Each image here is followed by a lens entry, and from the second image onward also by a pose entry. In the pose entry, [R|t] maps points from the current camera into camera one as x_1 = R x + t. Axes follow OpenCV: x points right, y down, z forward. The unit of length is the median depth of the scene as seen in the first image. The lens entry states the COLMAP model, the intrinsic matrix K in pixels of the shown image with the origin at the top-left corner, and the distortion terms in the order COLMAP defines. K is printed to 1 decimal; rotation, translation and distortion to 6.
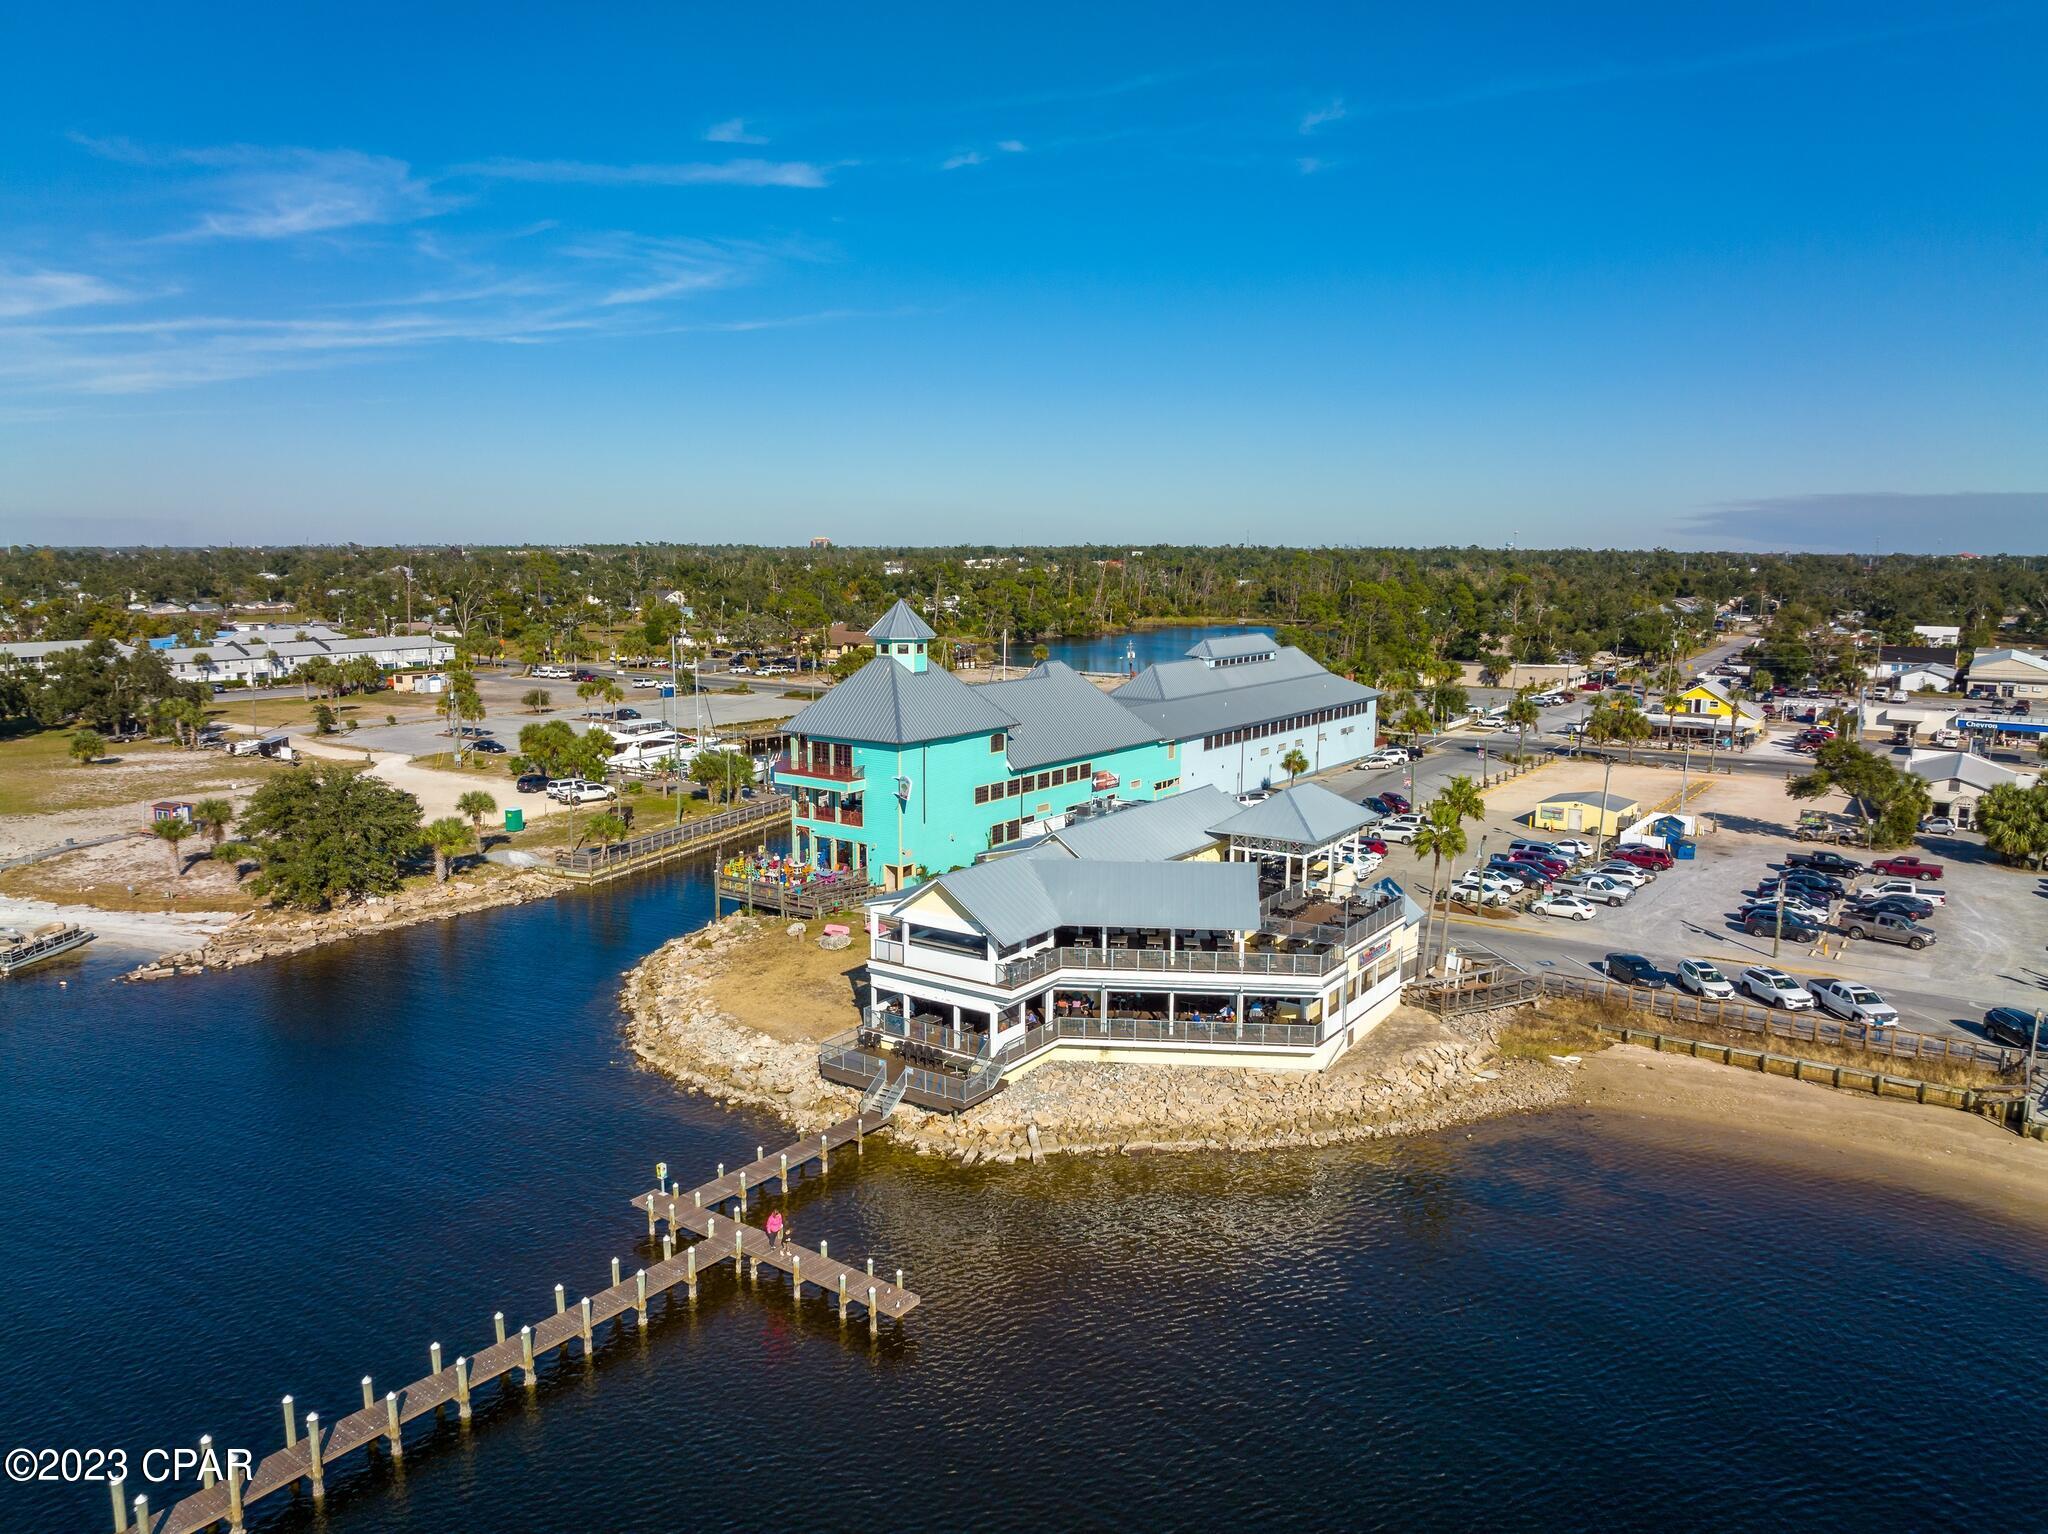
lens RADIAL K [[1421.8, 0, 1024.0], [0, 1421.8, 767.0], [0, 0, 1]] dist [-0.028882, 0.000351]
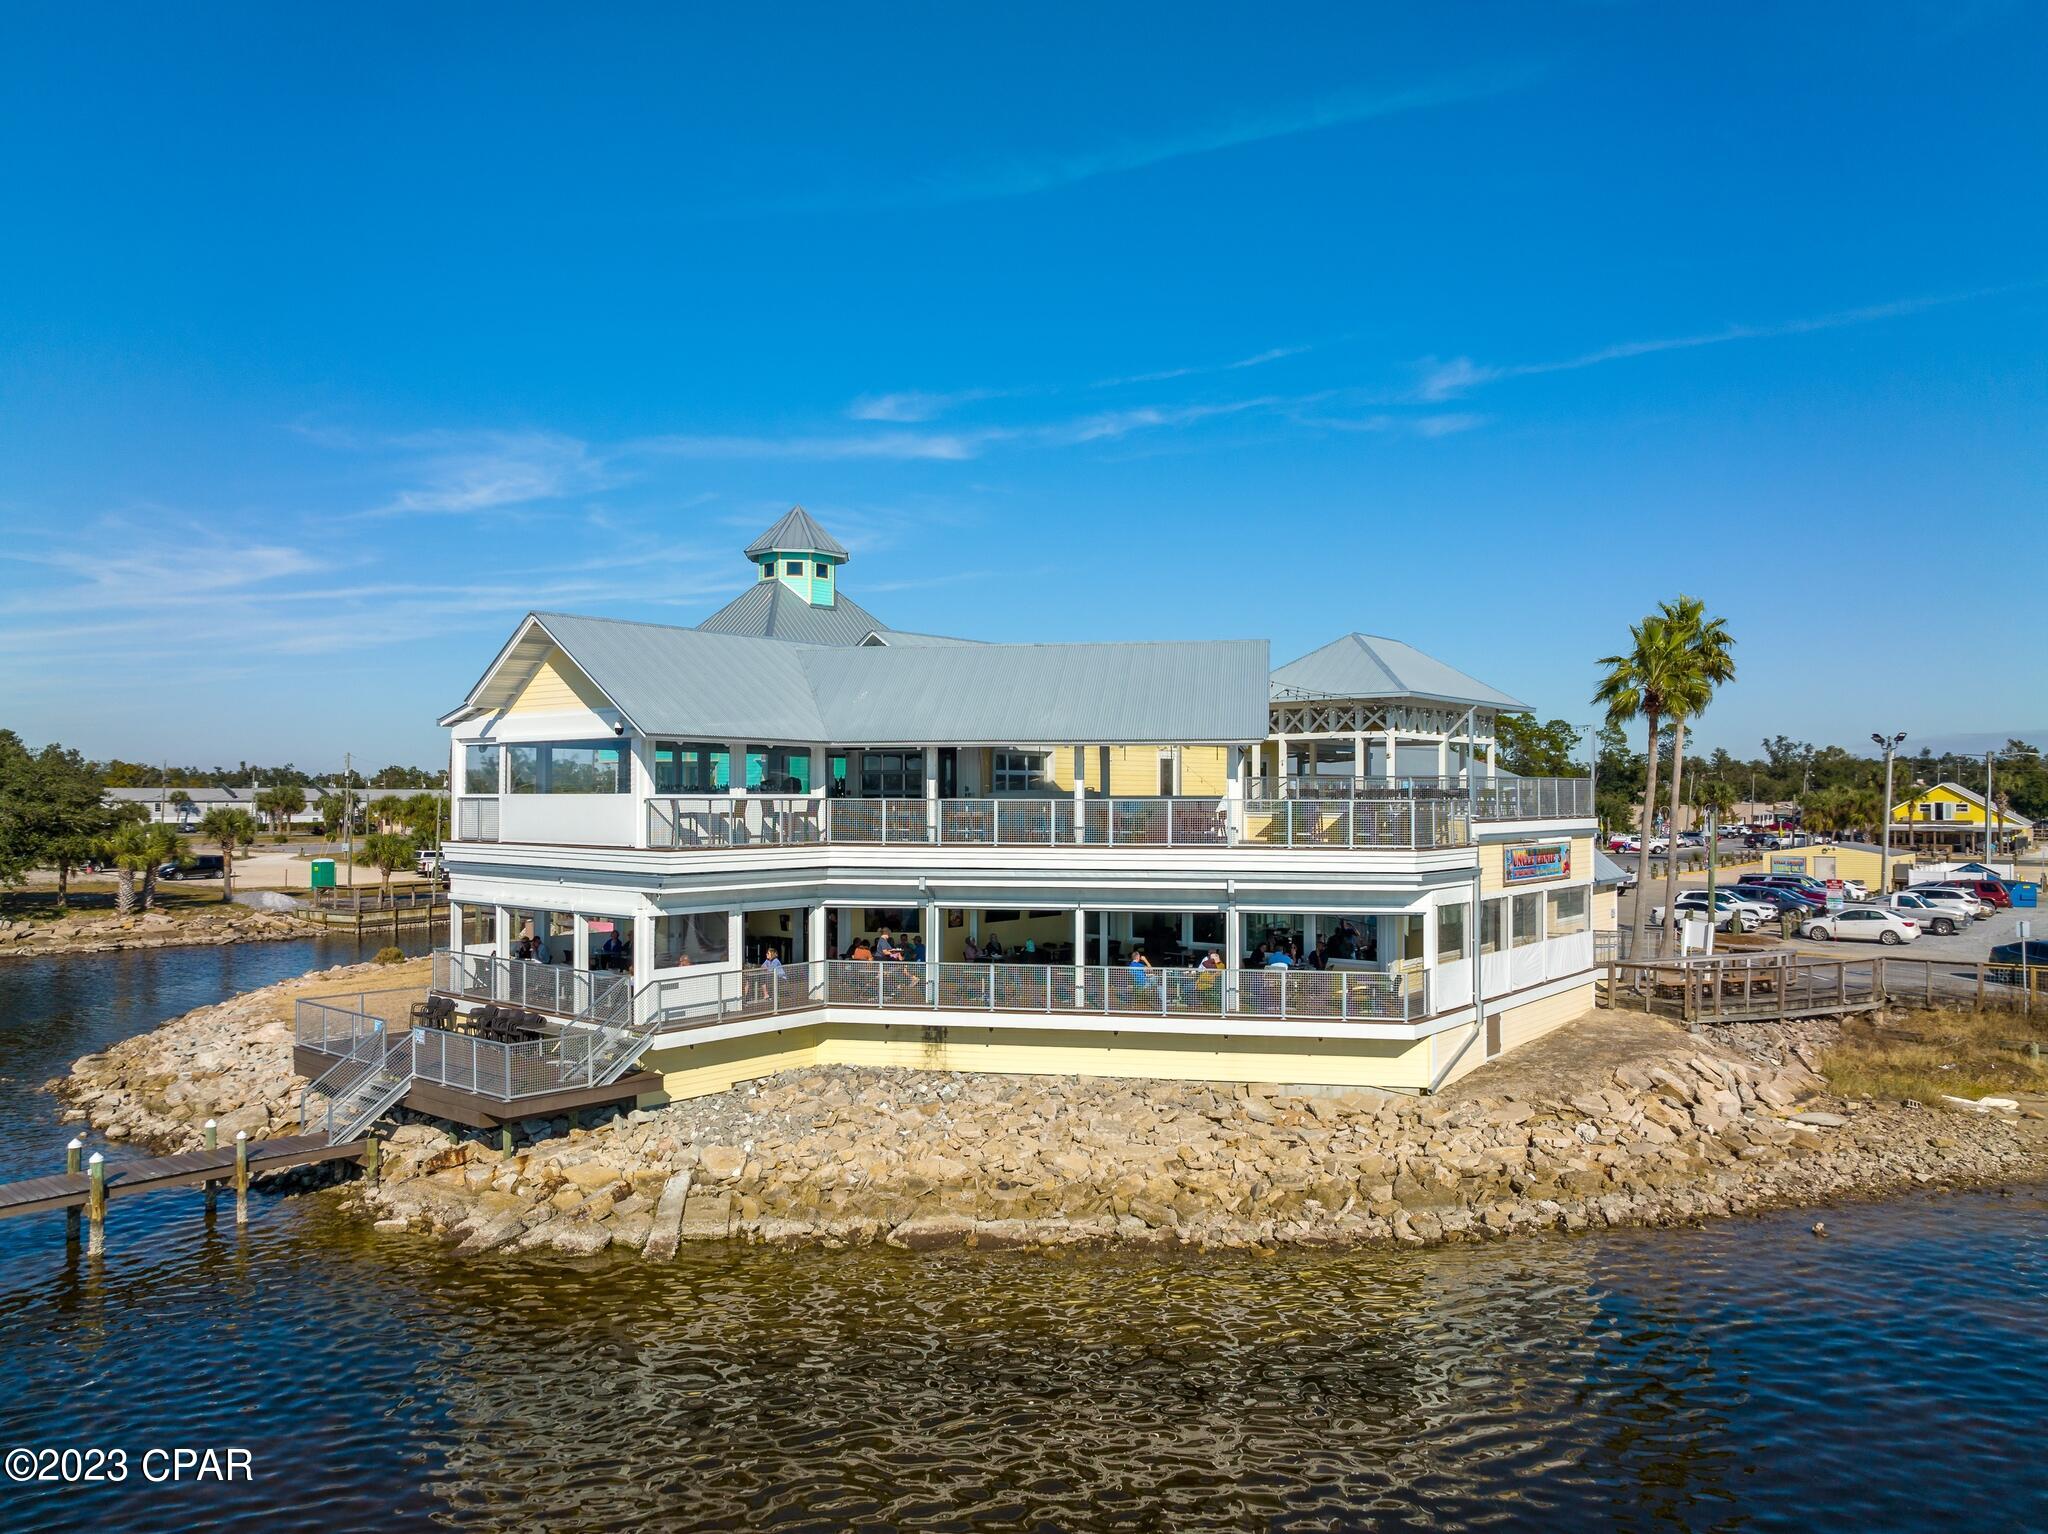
lens RADIAL K [[1421.8, 0, 1024.0], [0, 1421.8, 767.0], [0, 0, 1]] dist [-0.028882, 0.000351]
pose [[0.996048, -0.008297, -0.088425, 0.084105], [-0.006935, 0.985321, -0.170572, 0.126840], [0.088542, 0.170511, 0.981370, 0.364922]]
